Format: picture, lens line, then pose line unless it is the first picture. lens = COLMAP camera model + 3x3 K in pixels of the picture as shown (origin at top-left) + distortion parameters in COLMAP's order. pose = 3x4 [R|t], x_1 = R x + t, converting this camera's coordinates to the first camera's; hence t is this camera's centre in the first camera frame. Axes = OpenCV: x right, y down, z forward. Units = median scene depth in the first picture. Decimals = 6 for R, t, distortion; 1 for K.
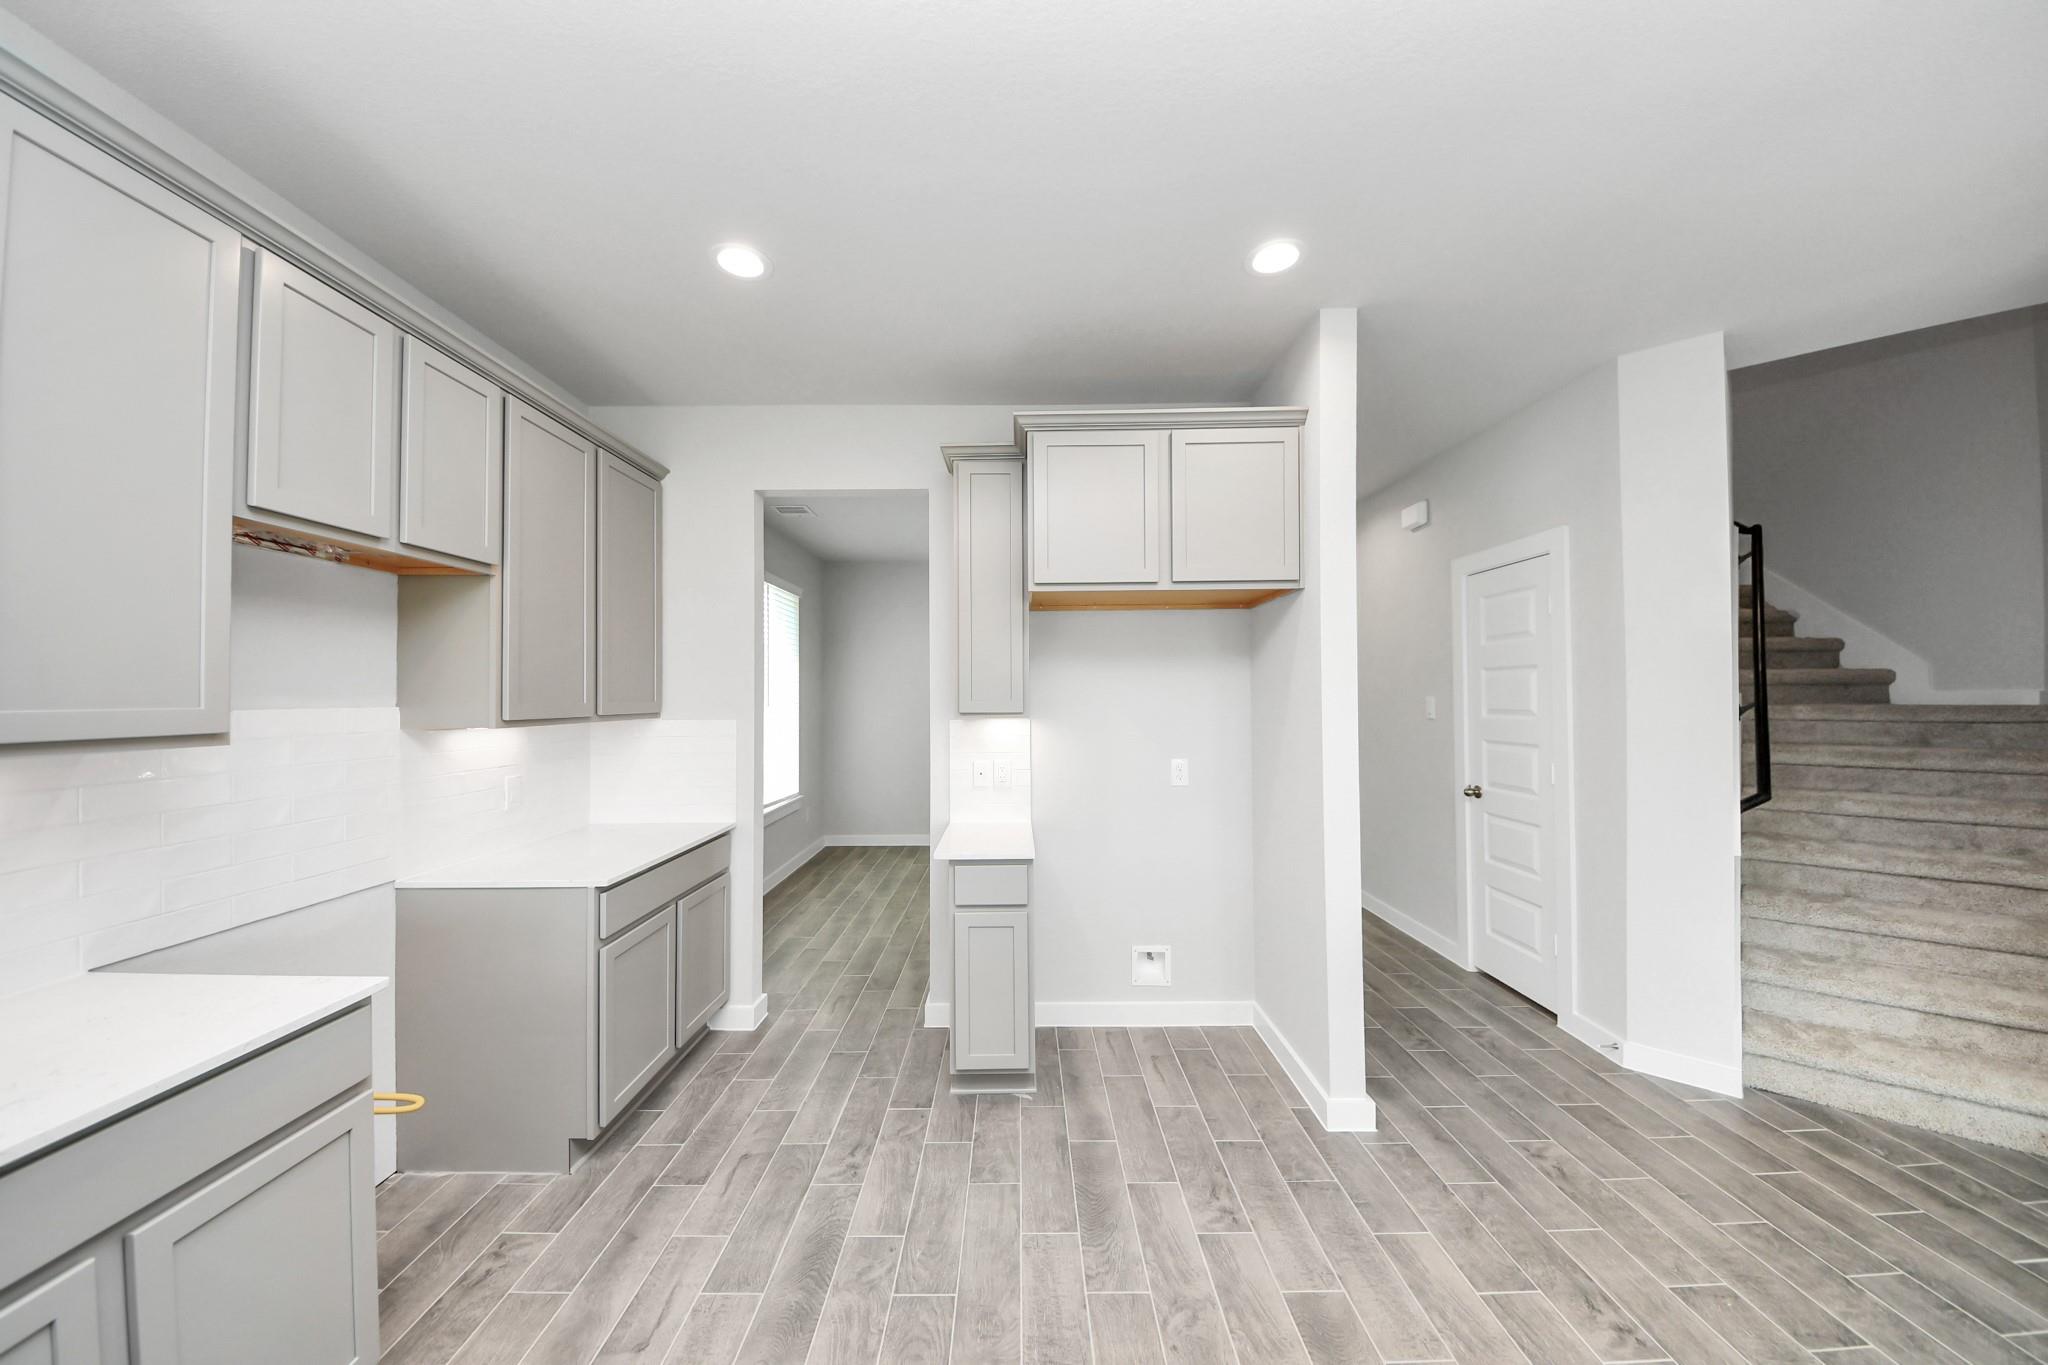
lens RADIAL K [[727.1, 0, 1020.4], [0, 727.1, 684.5], [0, 0, 1]] dist [0.007170, -0.009314]
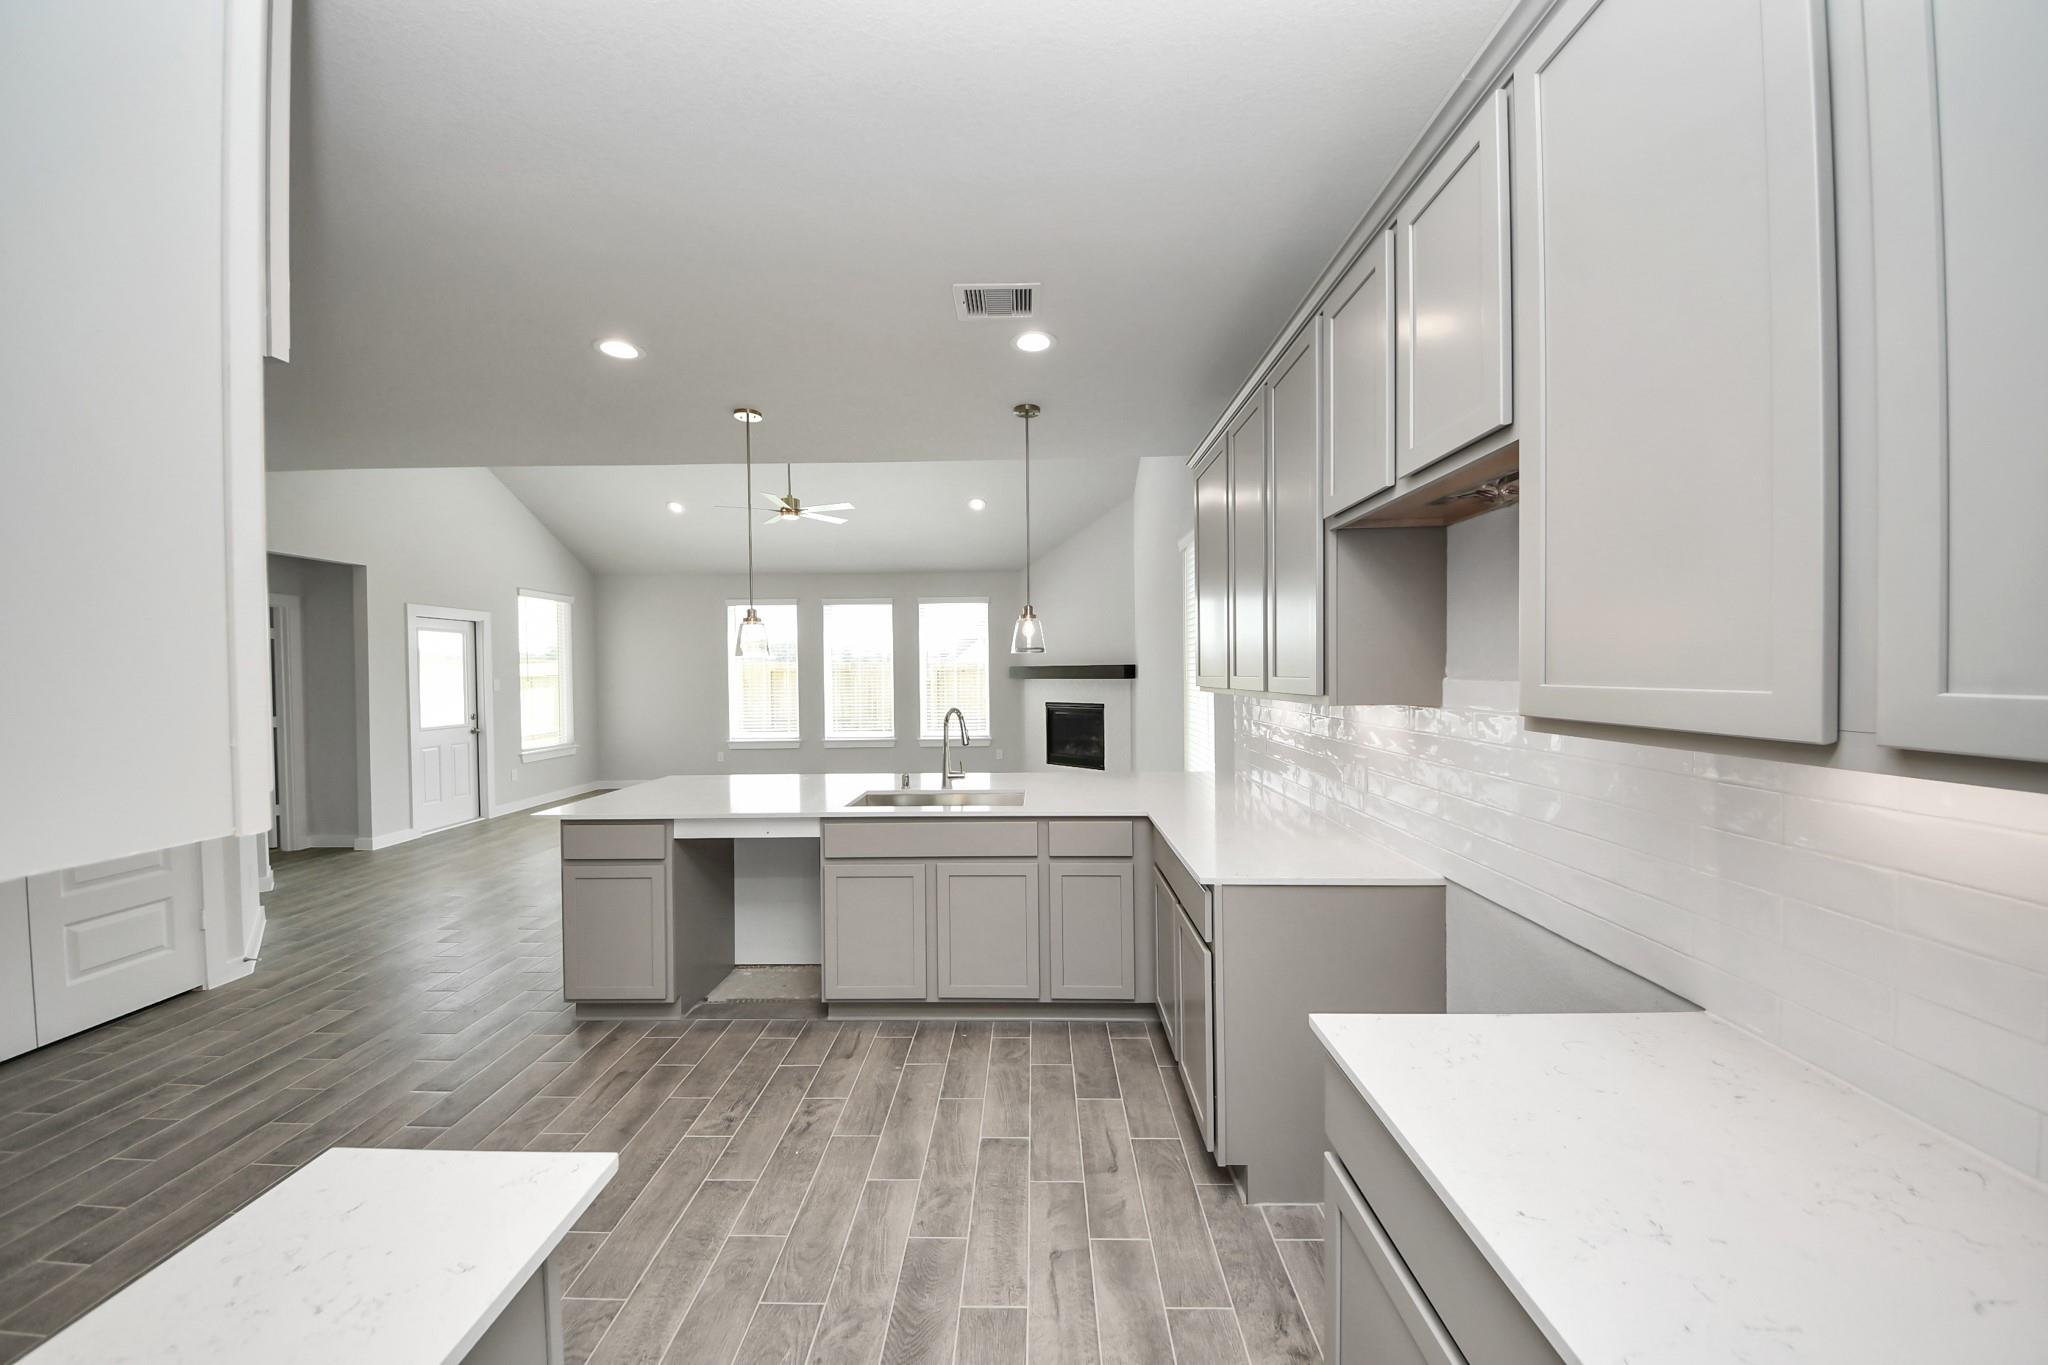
lens RADIAL K [[727.1, 0, 1020.4], [0, 727.1, 684.5], [0, 0, 1]] dist [0.007170, -0.009314]
pose [[-0.999490, 0.019354, 0.025410, -0.335816], [0.019454, 0.999804, 0.003688, 0.019013], [-0.025334, 0.004180, -0.999670, 1.383377]]
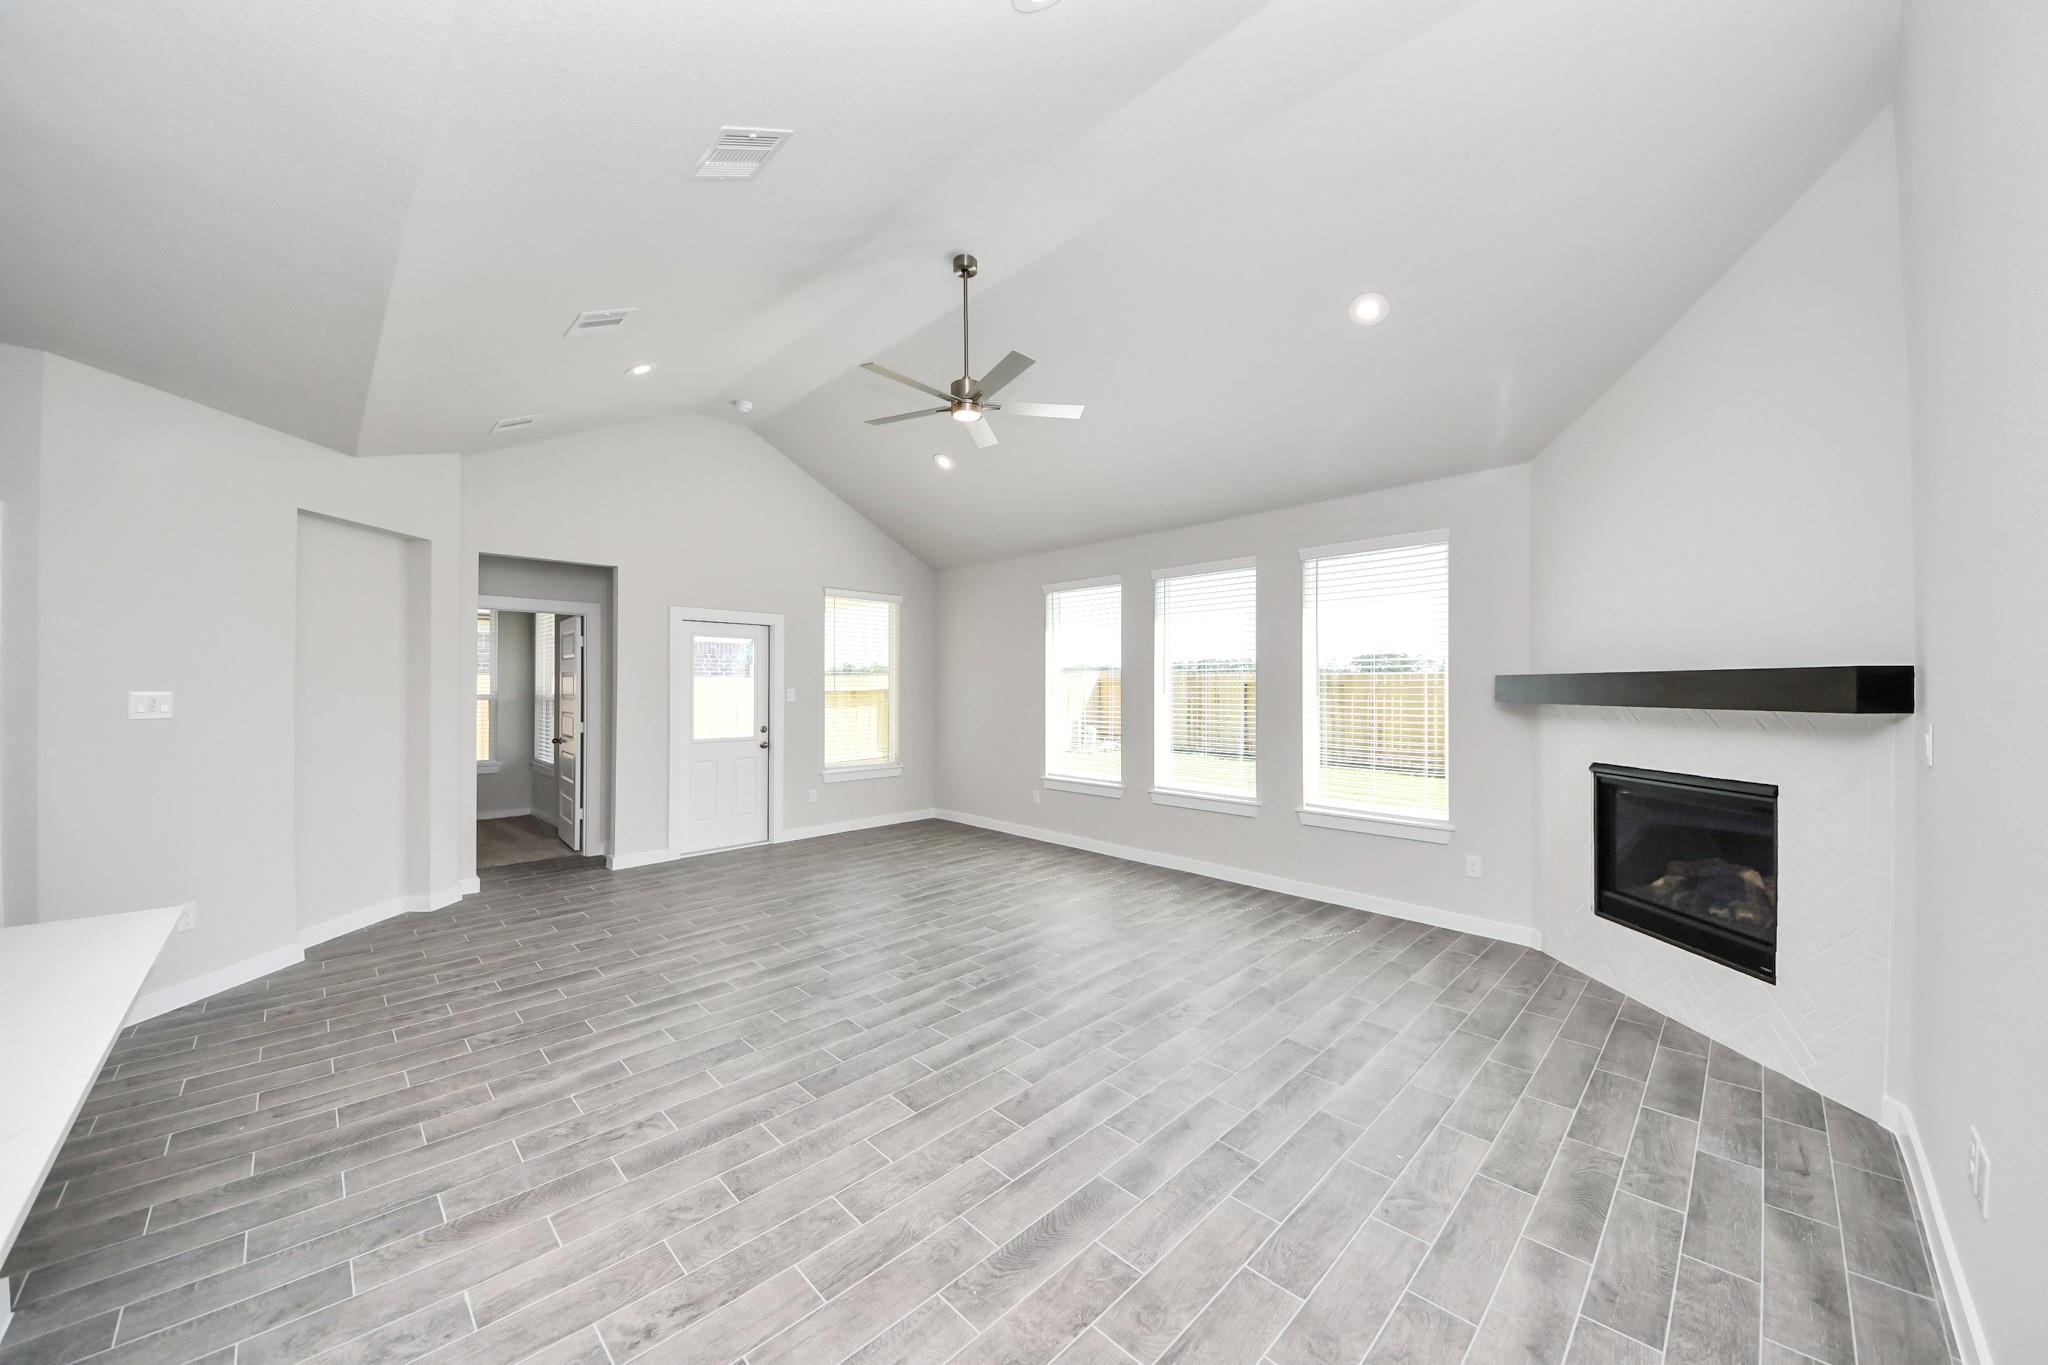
lens RADIAL K [[717.6, 0, 1002.7], [0, 717.6, 685.7], [0, 0, 1]] dist [0.034629, -0.026844]
pose [[-0.697225, 0.009405, 0.716791, -0.591311], [-0.006383, 0.999793, -0.019327, 0.001491], [-0.716824, -0.018051, -0.697020, -0.333720]]
